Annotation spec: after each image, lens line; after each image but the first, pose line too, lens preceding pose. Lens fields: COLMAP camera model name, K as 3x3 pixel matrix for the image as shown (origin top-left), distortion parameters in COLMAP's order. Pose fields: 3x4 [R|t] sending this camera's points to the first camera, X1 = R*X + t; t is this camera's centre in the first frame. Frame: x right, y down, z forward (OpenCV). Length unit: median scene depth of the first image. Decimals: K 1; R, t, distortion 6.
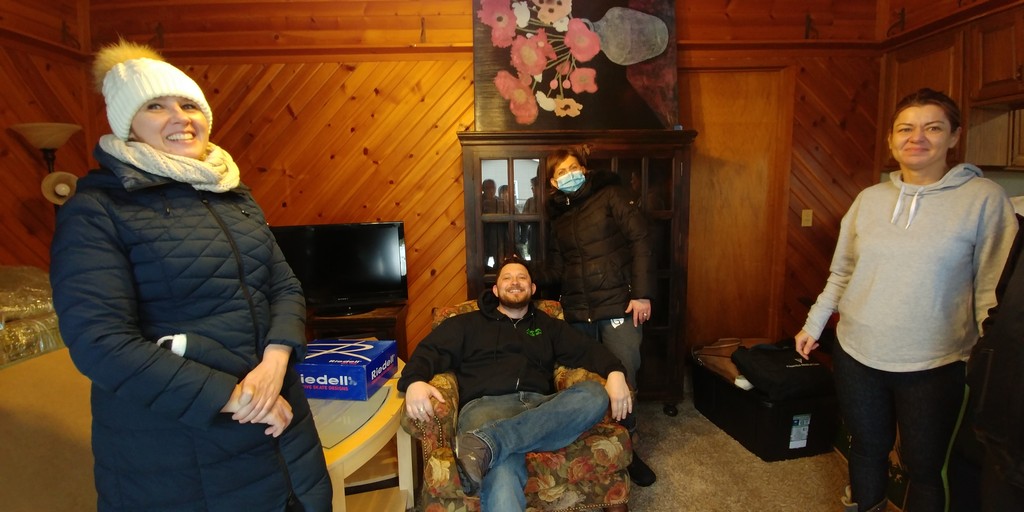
lens RADIAL K [[459.8, 0, 523.1], [0, 459.8, 256.4], [0, 0, 1]] dist [-0.016820, -0.007707]
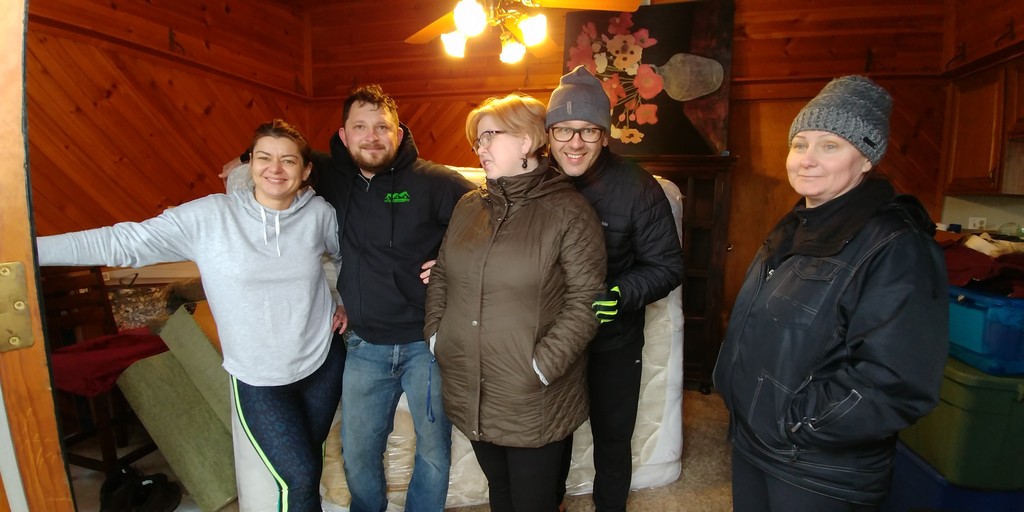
lens RADIAL K [[459.8, 0, 523.1], [0, 459.8, 256.4], [0, 0, 1]] dist [-0.016820, -0.007707]
pose [[0.960900, 0.072250, -0.267303, 0.168839], [-0.071325, 0.997366, 0.013183, 0.011595], [0.267551, 0.006398, 0.963522, -0.292989]]
